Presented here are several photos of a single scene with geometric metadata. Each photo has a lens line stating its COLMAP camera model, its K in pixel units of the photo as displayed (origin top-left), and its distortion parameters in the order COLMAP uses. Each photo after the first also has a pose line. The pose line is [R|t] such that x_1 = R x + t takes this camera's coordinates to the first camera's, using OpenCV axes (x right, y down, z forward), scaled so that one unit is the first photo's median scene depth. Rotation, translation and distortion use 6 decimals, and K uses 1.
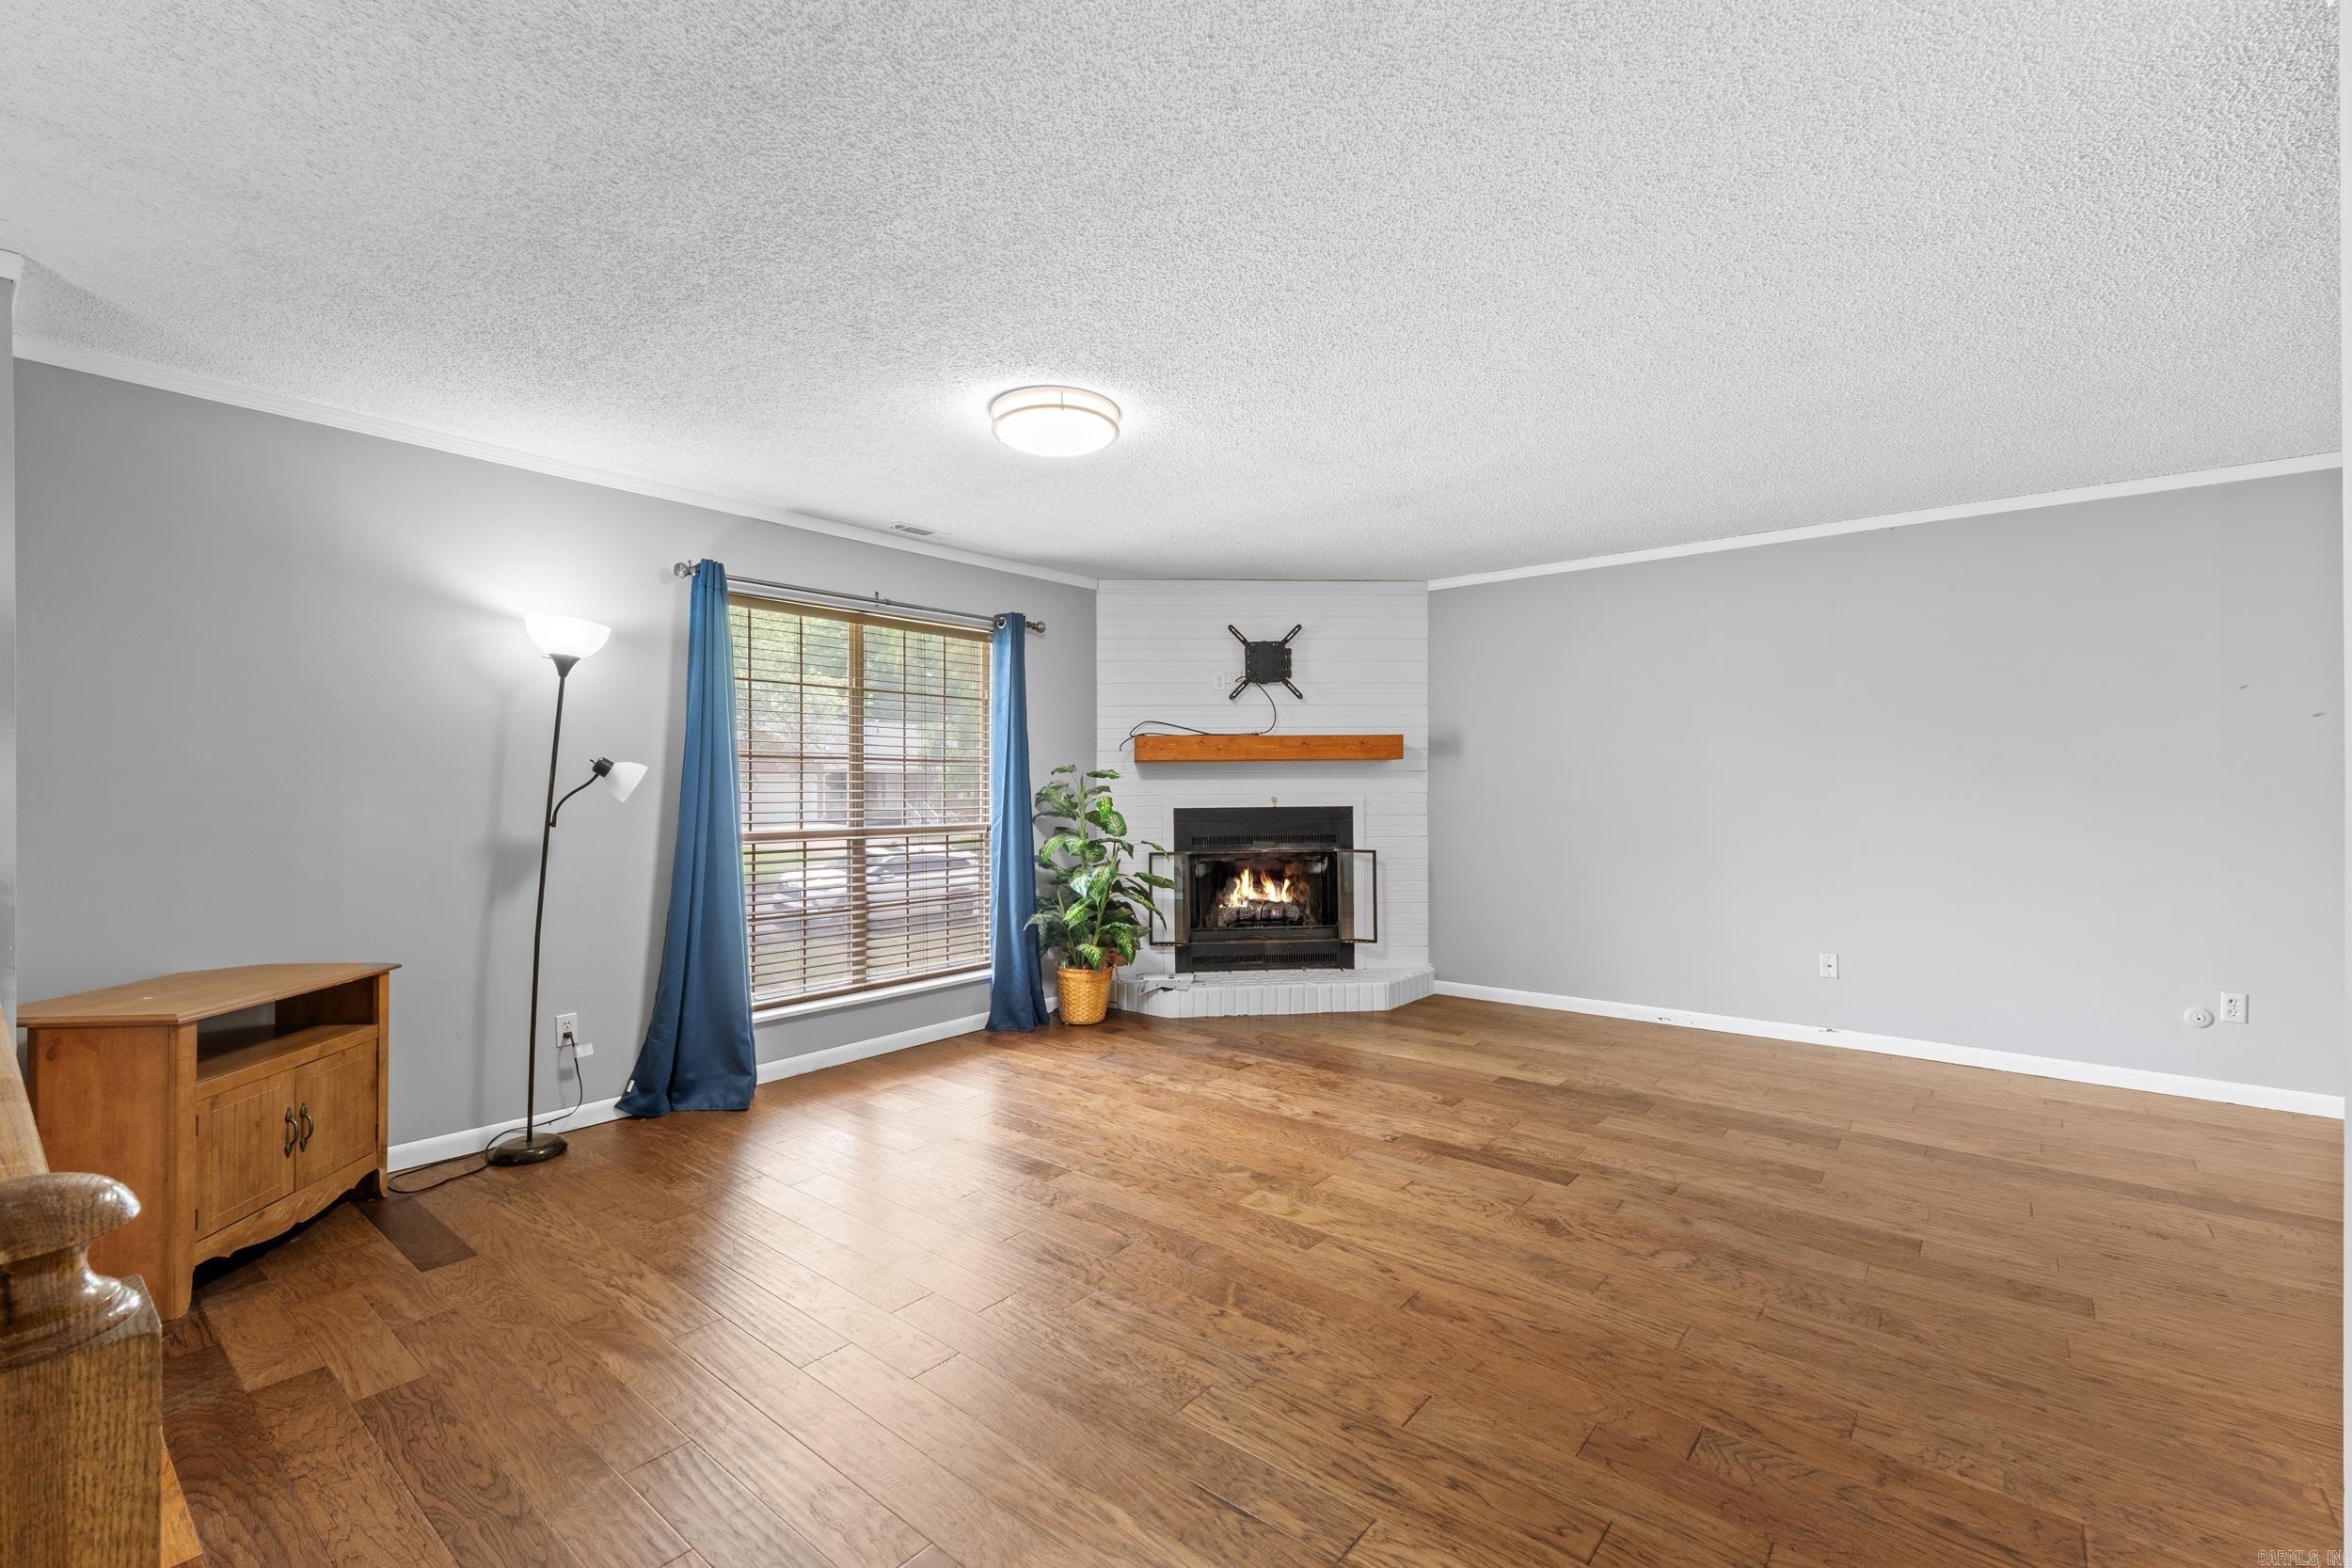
lens RADIAL K [[1000.7, 0, 1178.9], [0, 1000.7, 783.5], [0, 0, 1]] dist [0.004592, -0.000153]
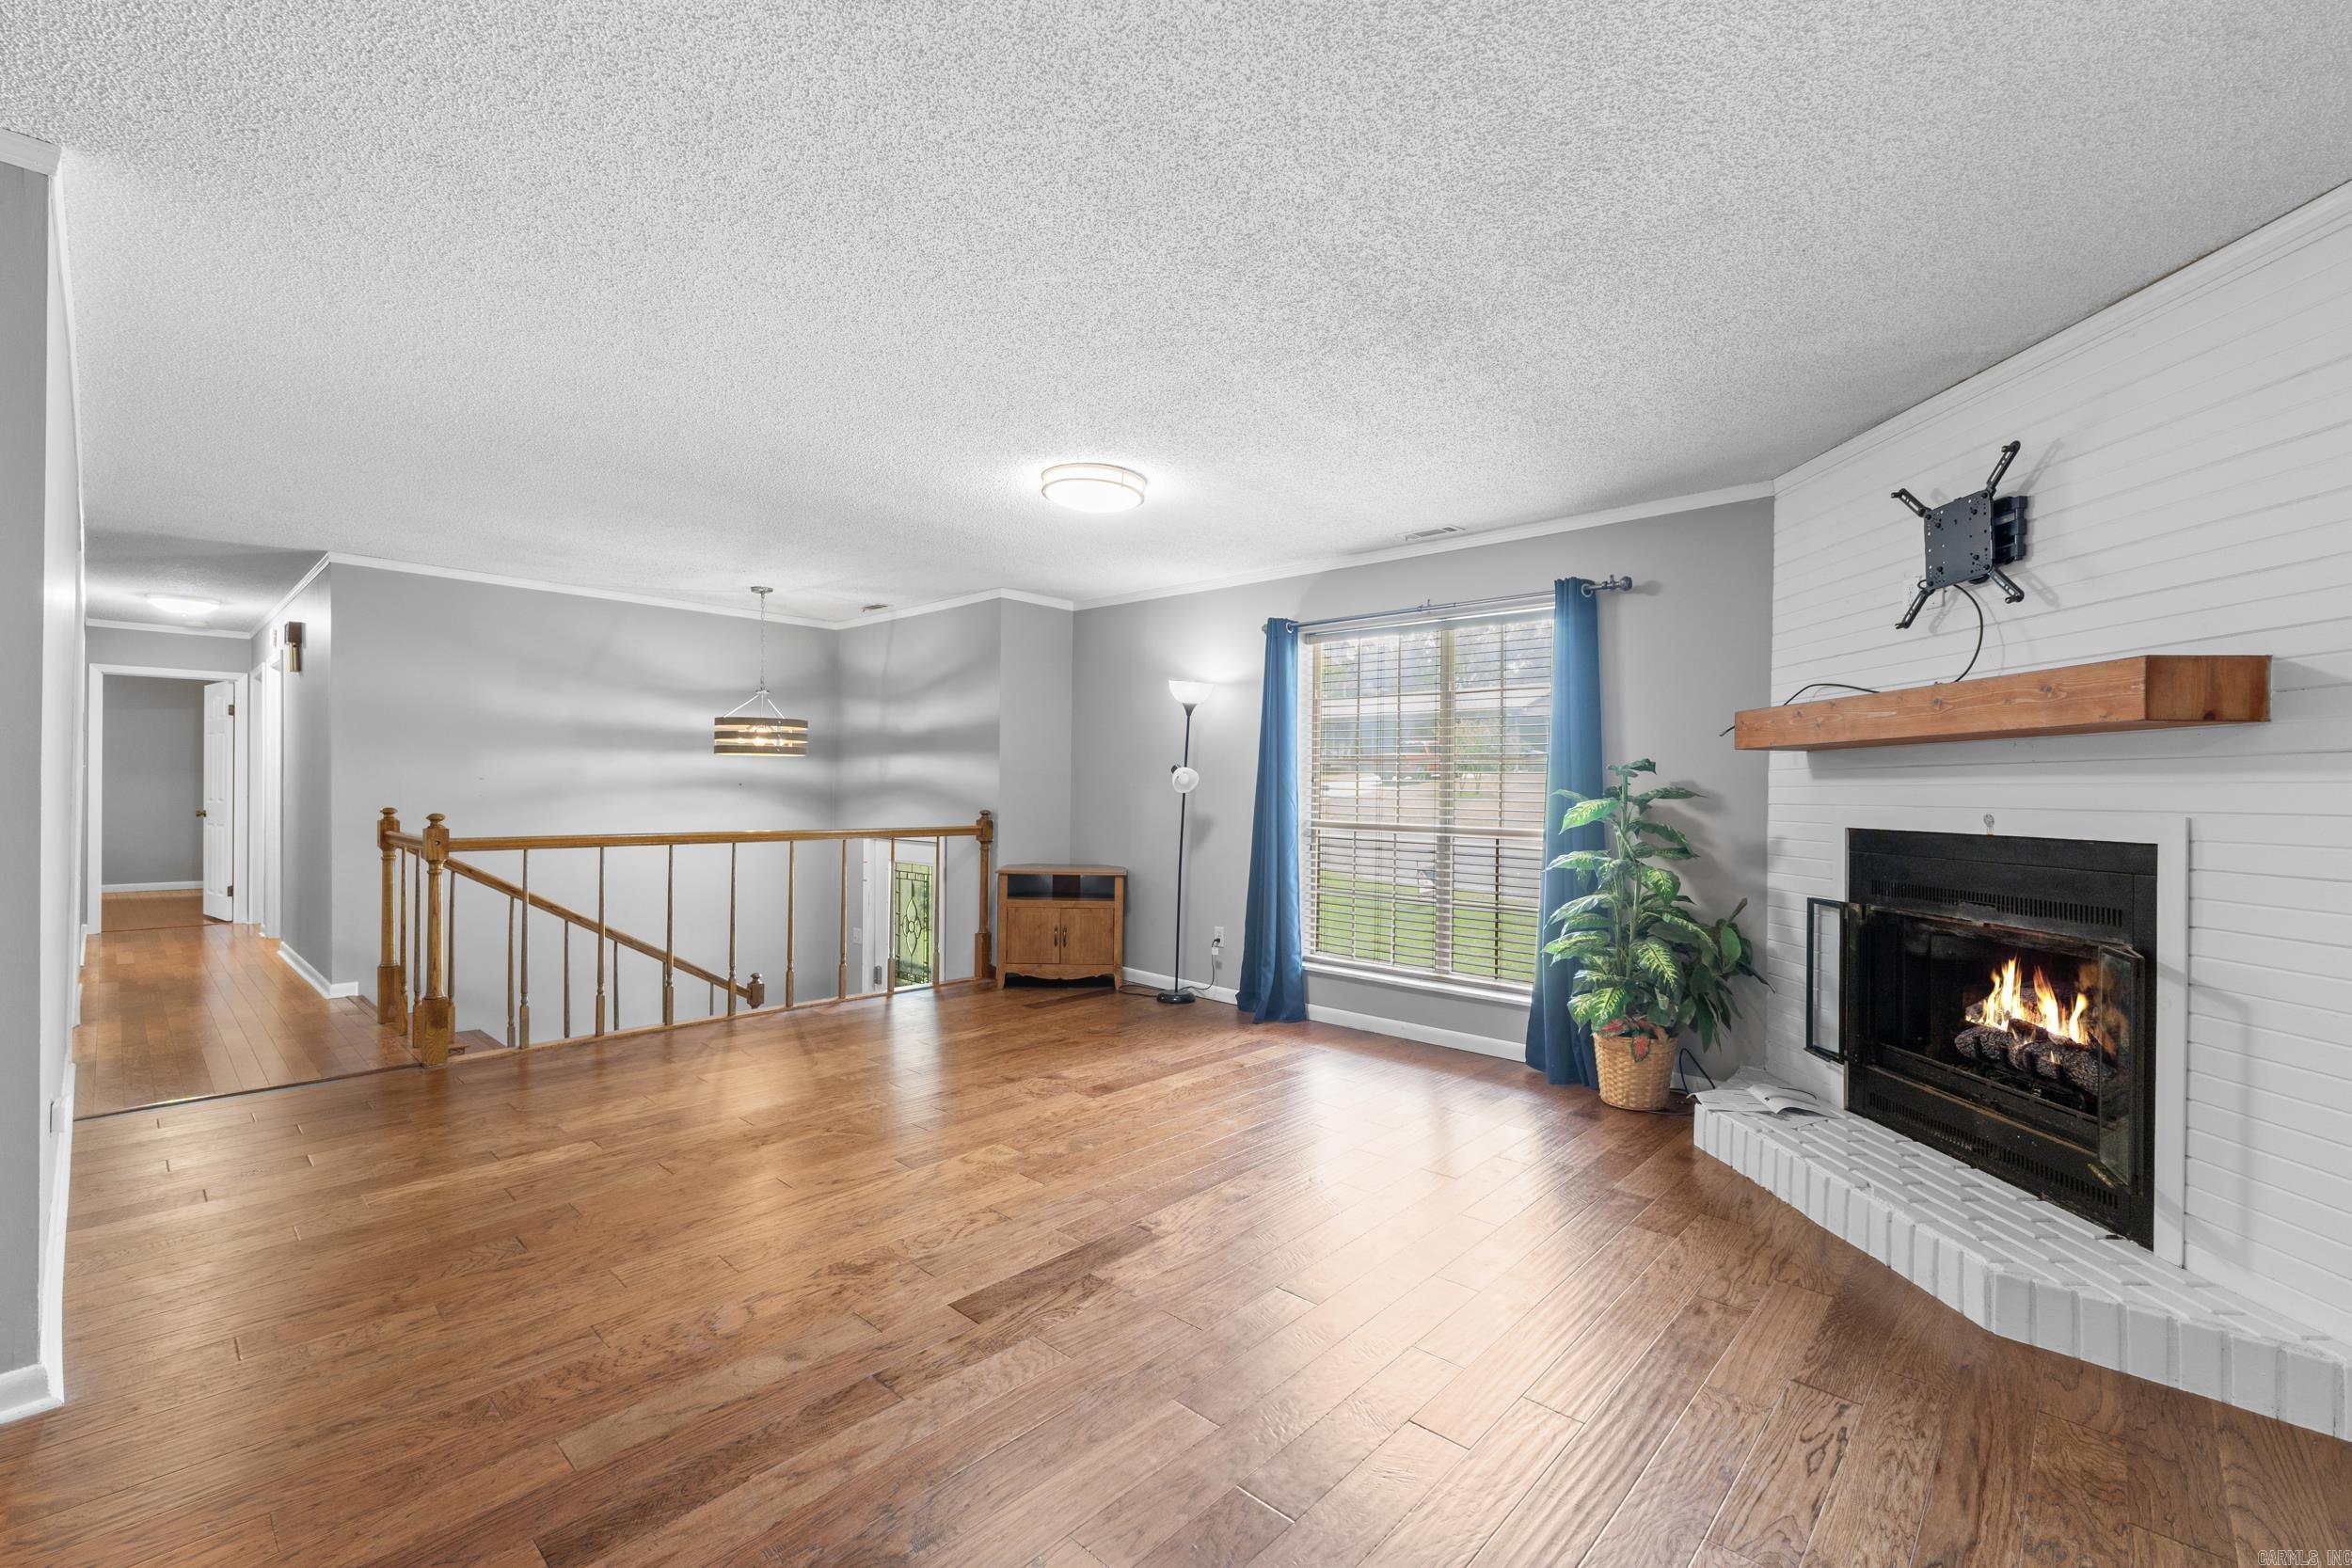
lens RADIAL K [[1000.7, 0, 1192.1], [0, 1000.7, 791.5], [0, 0, 1]] dist [0.004592, -0.000153]
pose [[-0.052602, 0.007788, -0.998585, 0.741004], [-0.010389, 0.999911, 0.008346, 0.002596], [0.998562, 0.010813, -0.052516, 0.798224]]
